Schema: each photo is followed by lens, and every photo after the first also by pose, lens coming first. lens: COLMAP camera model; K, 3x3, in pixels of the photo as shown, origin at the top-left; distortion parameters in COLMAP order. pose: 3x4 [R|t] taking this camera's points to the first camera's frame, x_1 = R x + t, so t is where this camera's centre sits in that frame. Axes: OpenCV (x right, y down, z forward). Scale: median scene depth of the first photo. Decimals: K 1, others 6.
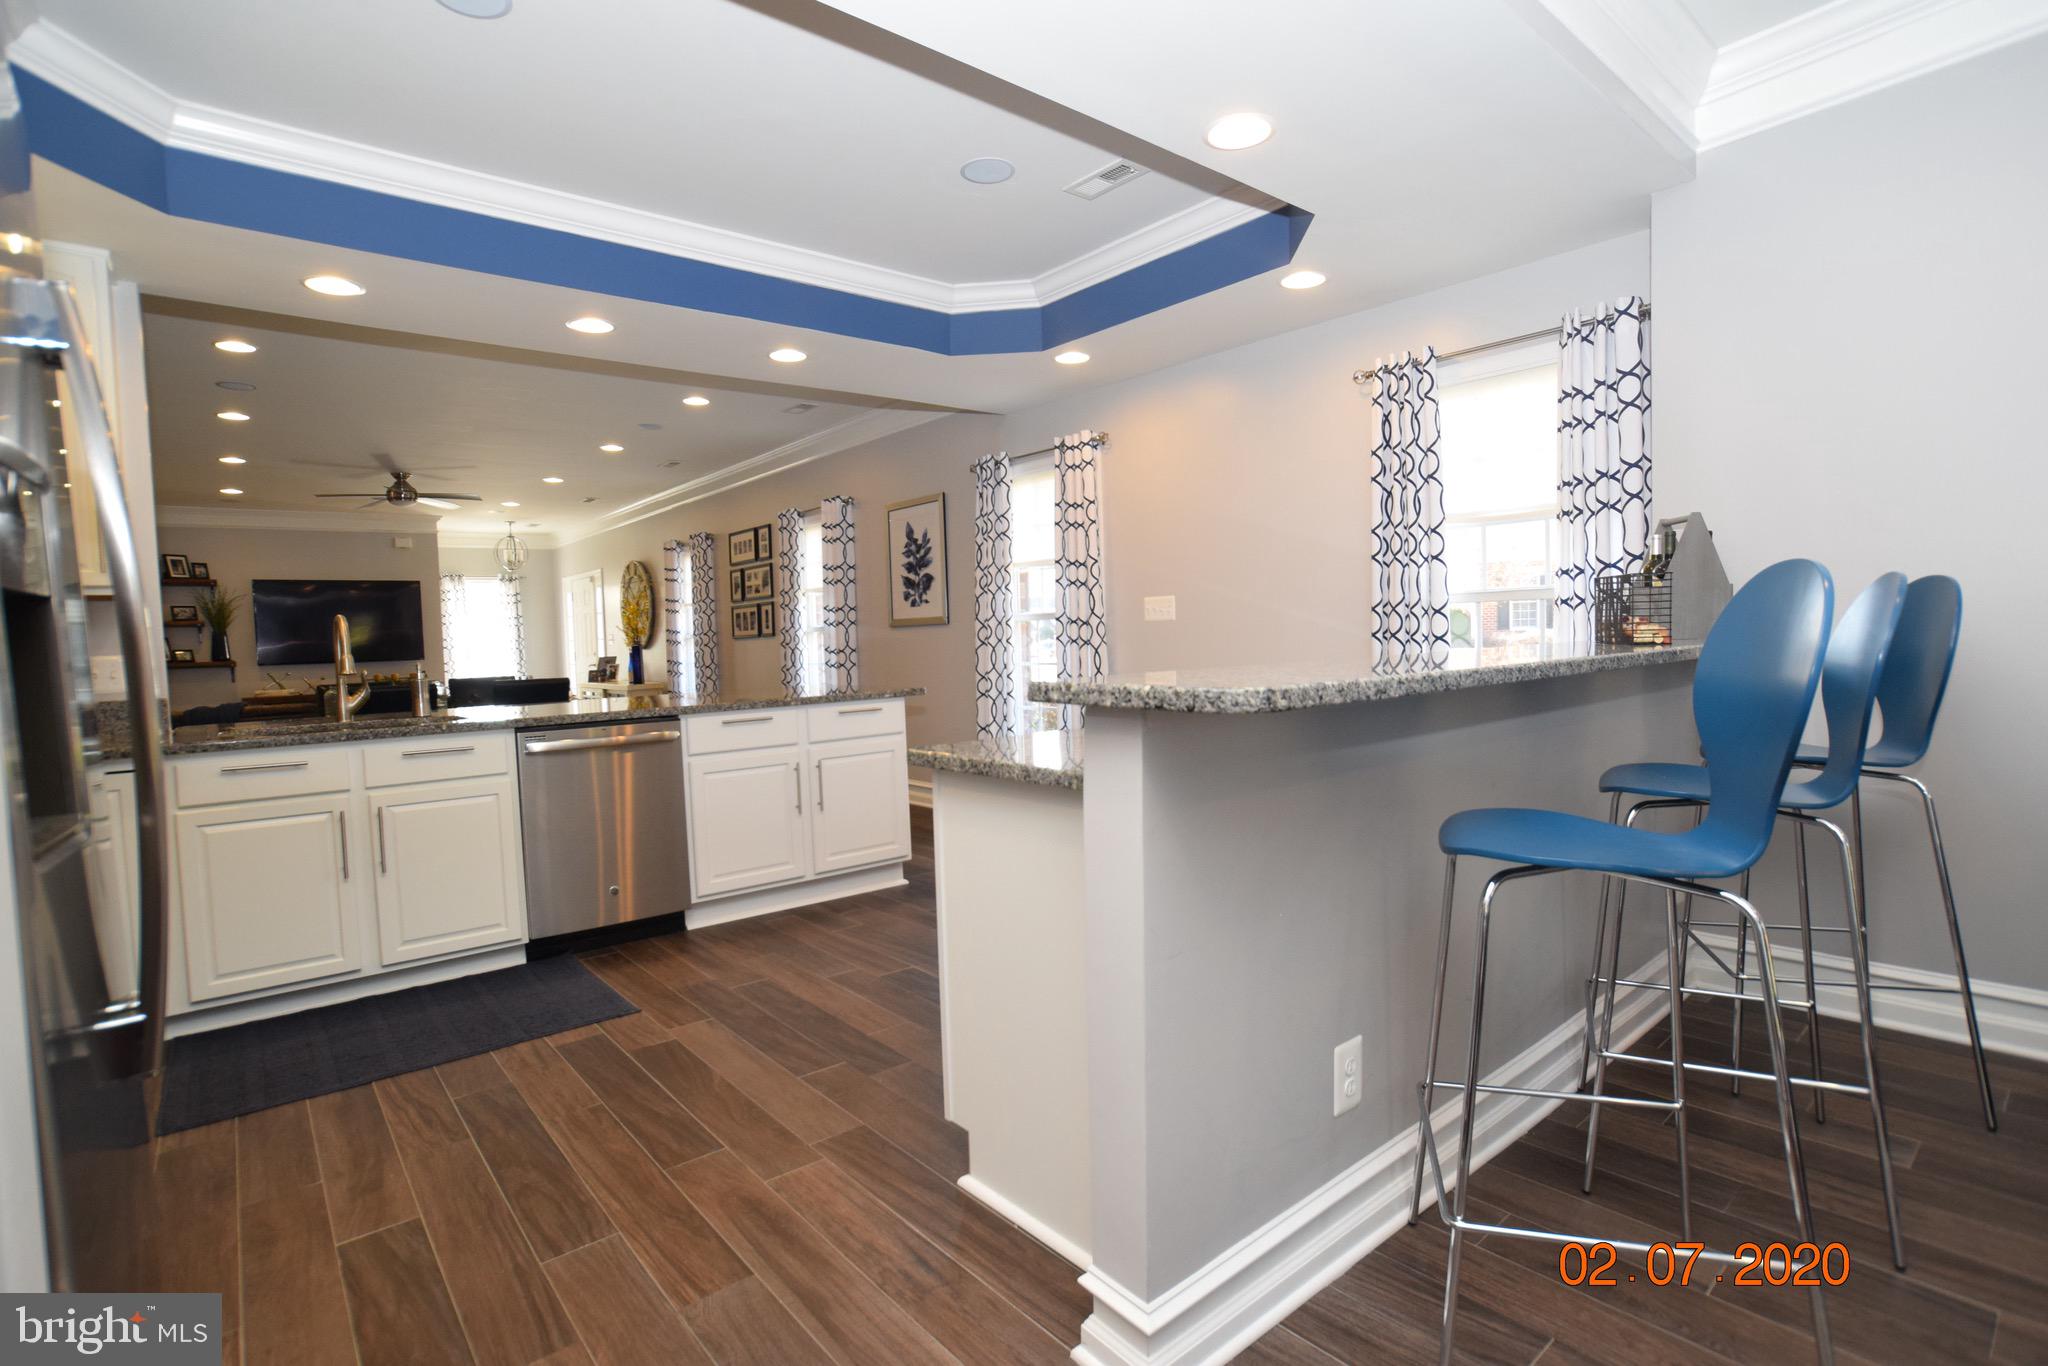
lens RADIAL K [[979.7, 0, 1003.4], [0, 979.7, 685.6], [0, 0, 1]] dist [-0.057541, 0.023928]
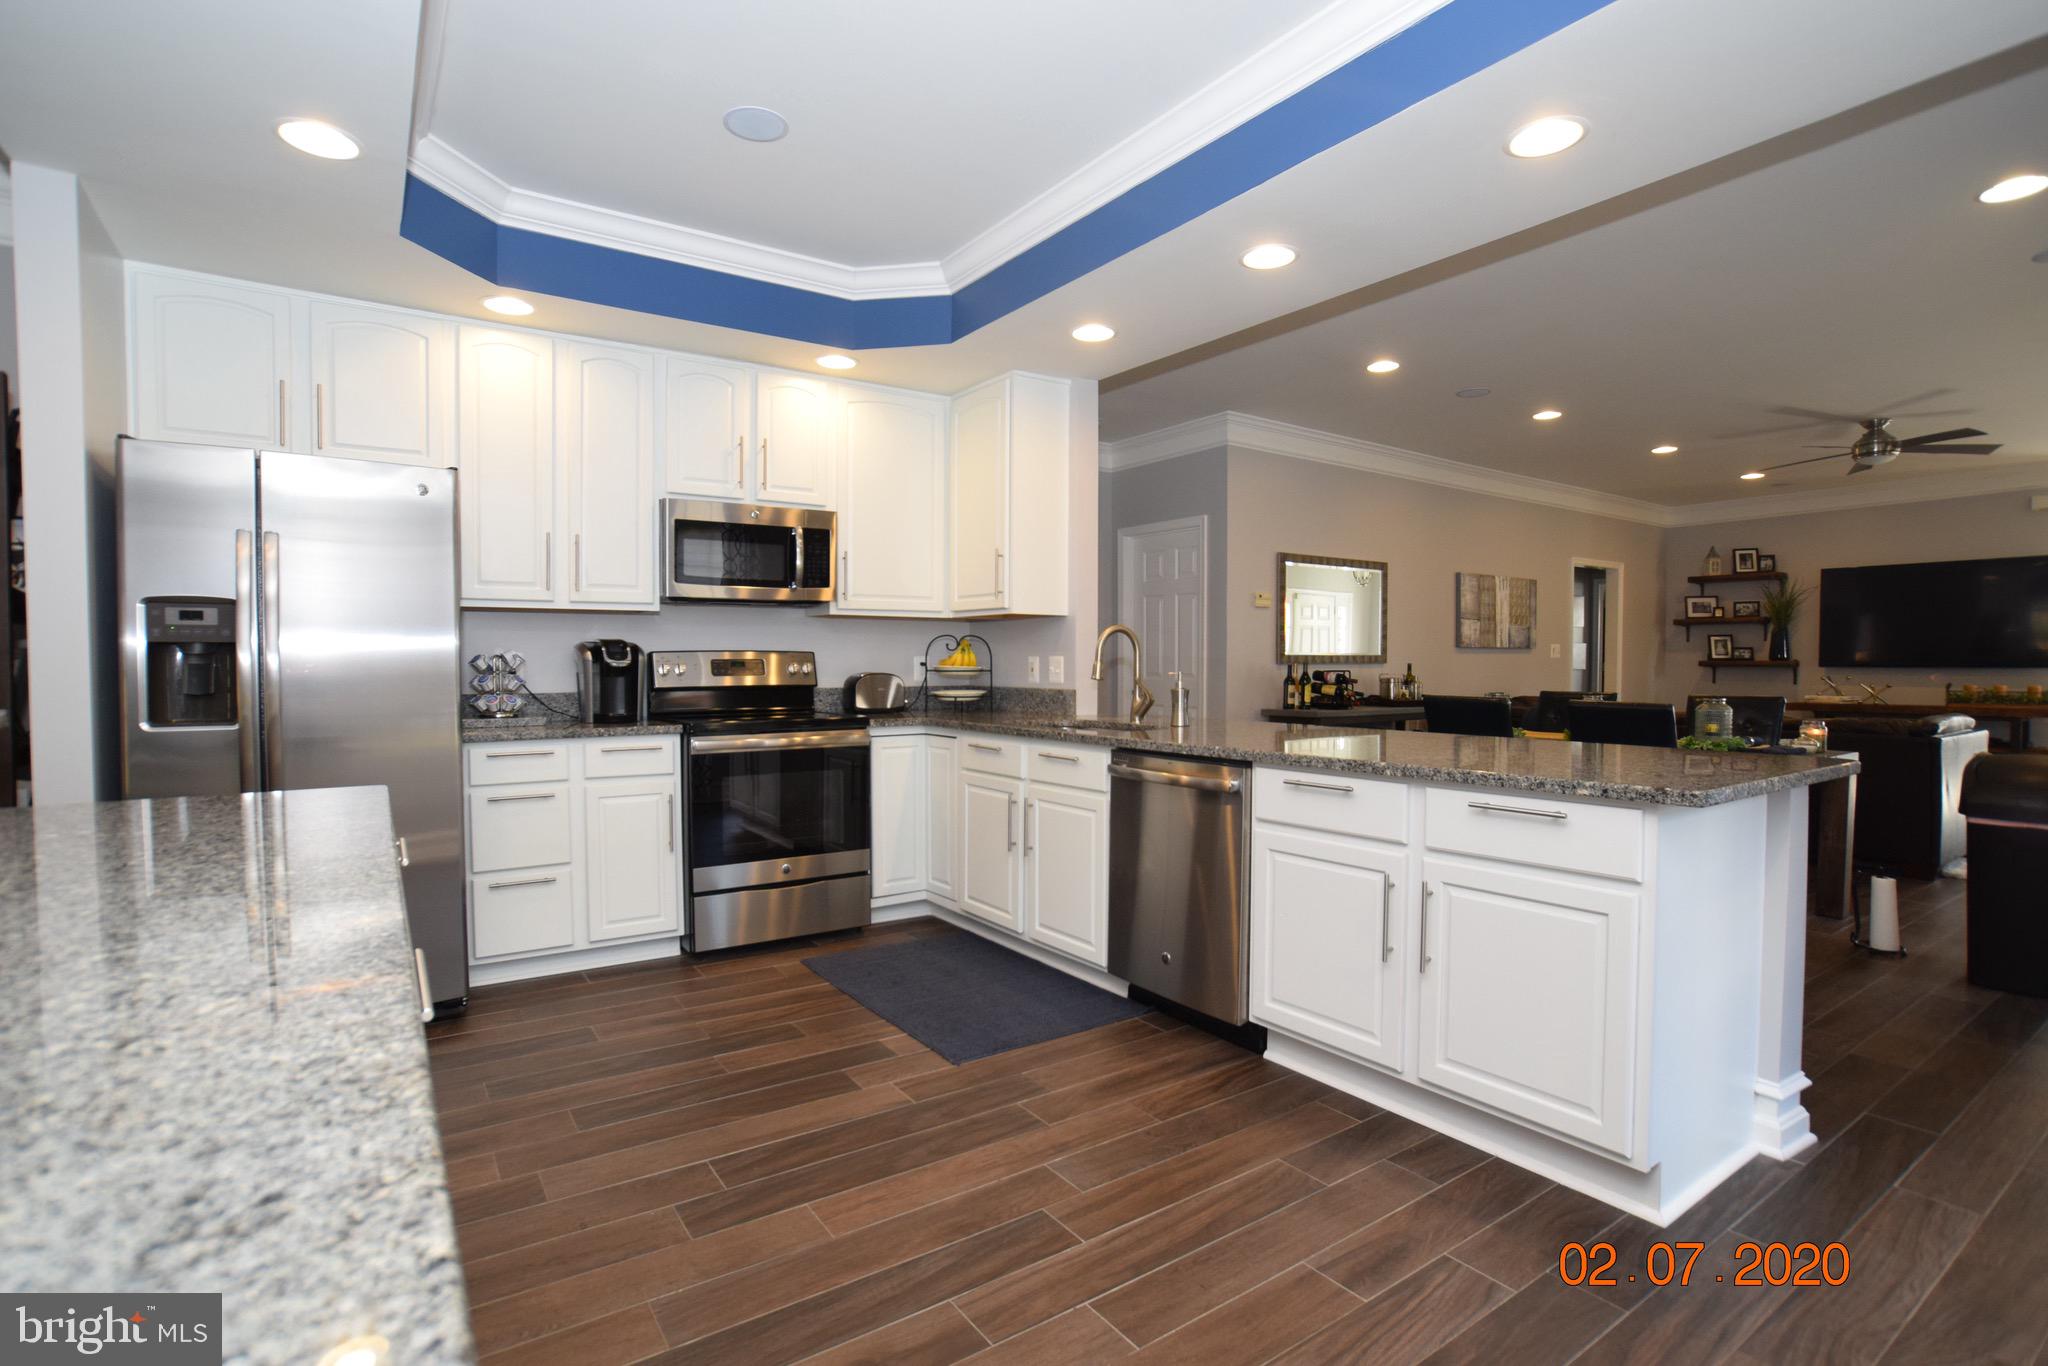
lens RADIAL K [[979.7, 0, 1004.8], [0, 979.7, 683.4], [0, 0, 1]] dist [-0.057541, 0.023928]
pose [[-0.090399, 0.057026, -0.994272, 0.232816], [-0.046802, 0.997013, 0.061438, -0.037387], [0.994805, 0.052088, -0.087460, 0.497747]]
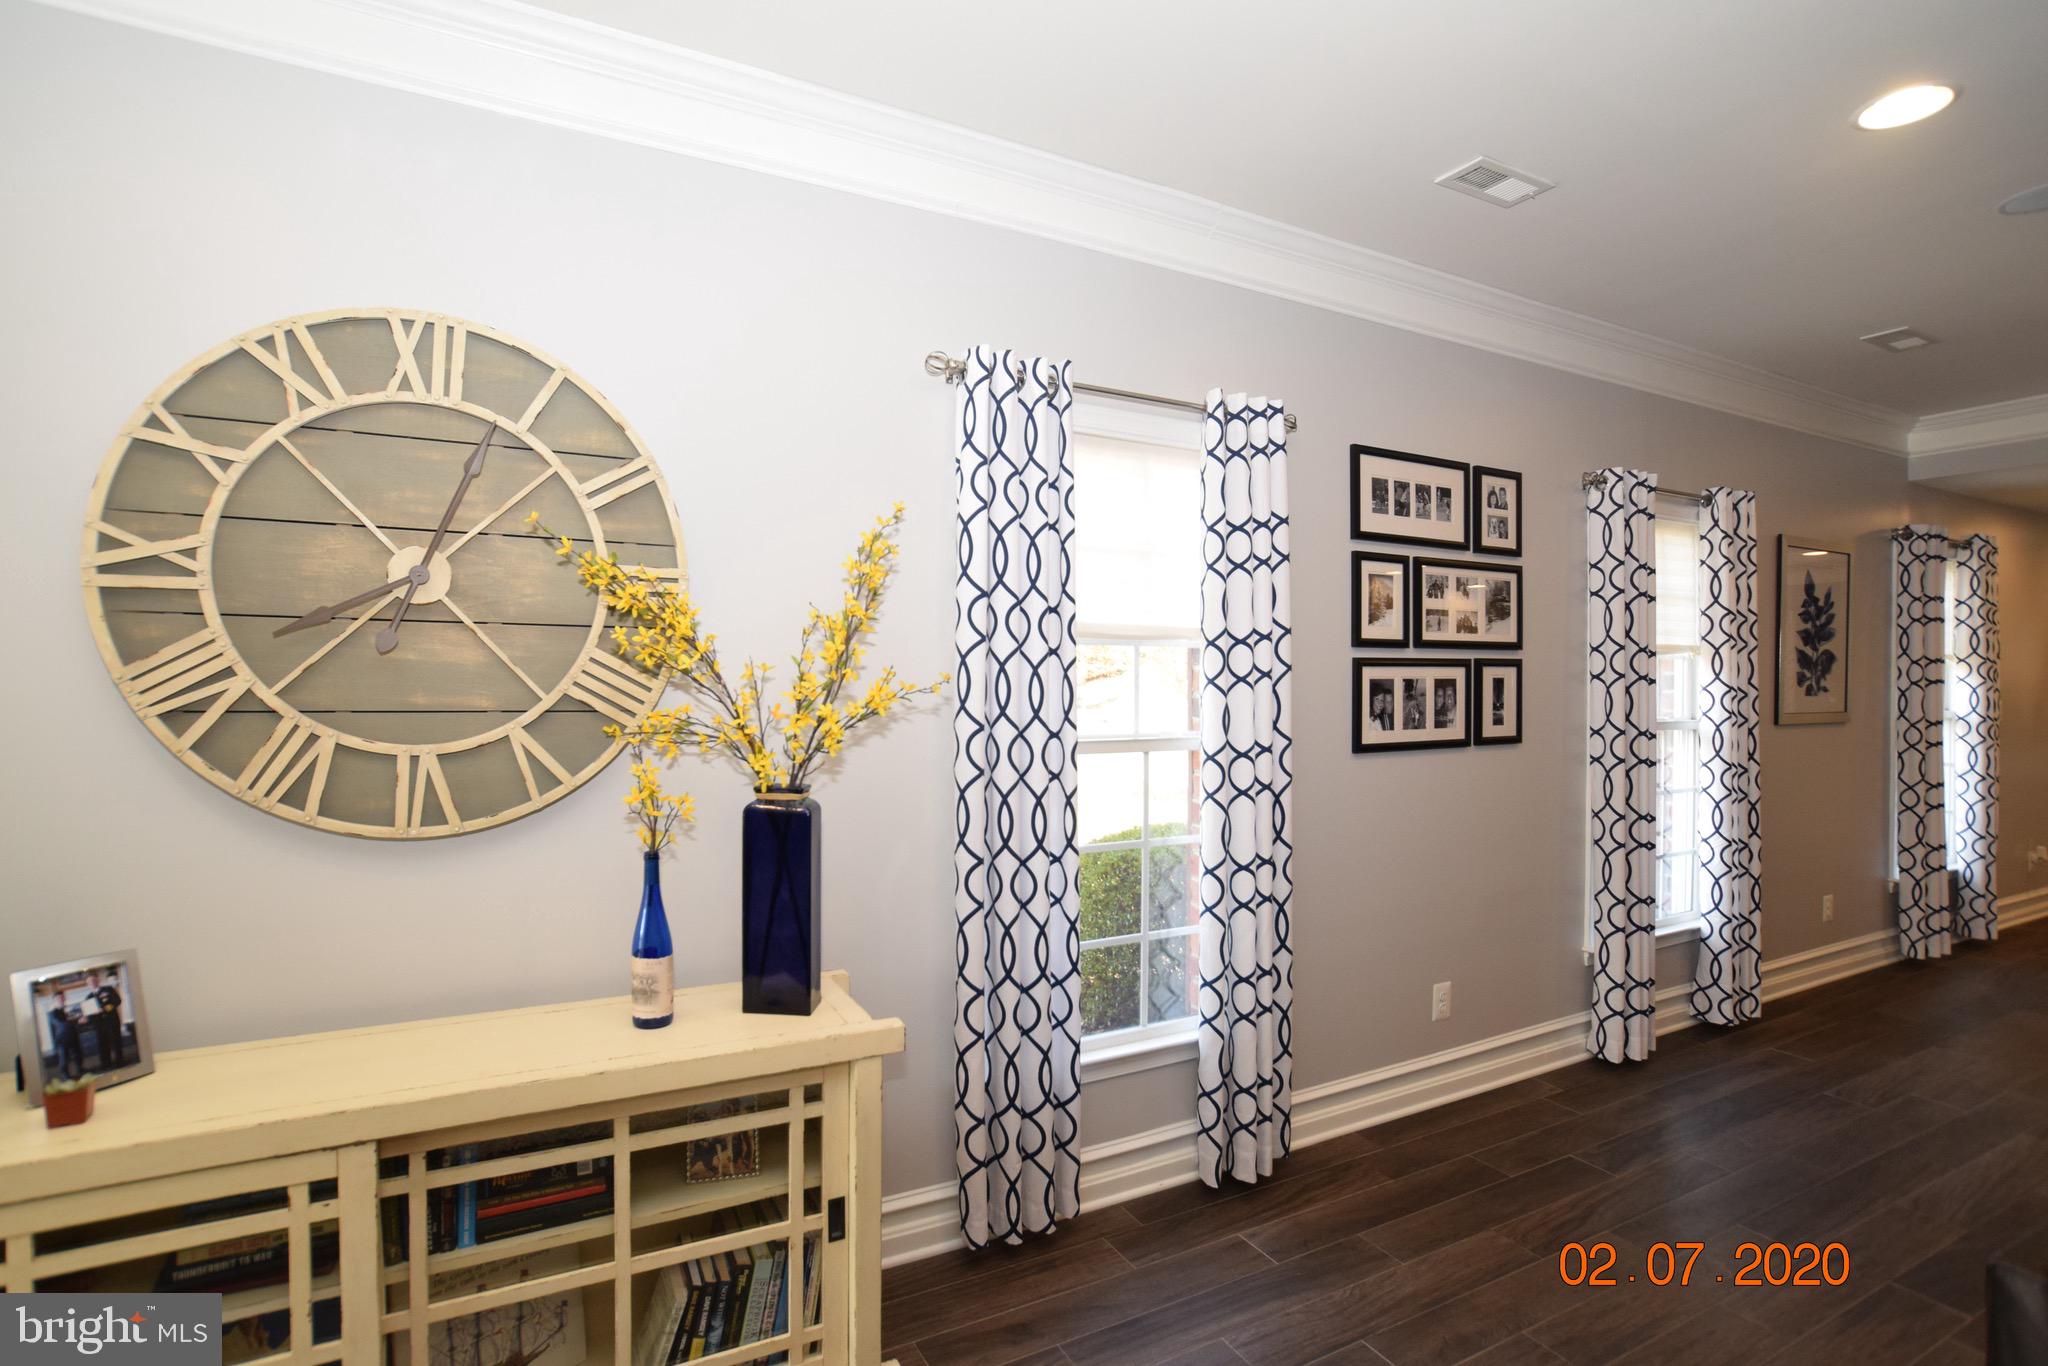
lens RADIAL K [[979.7, 0, 1015.8], [0, 979.7, 690.8], [0, 0, 1]] dist [-0.057541, 0.023928]
pose [[0.200852, 0.019166, 0.979434, -0.843932], [0.036591, 0.998964, -0.027052, -0.085577], [-0.978938, 0.041272, 0.199943, 1.395608]]
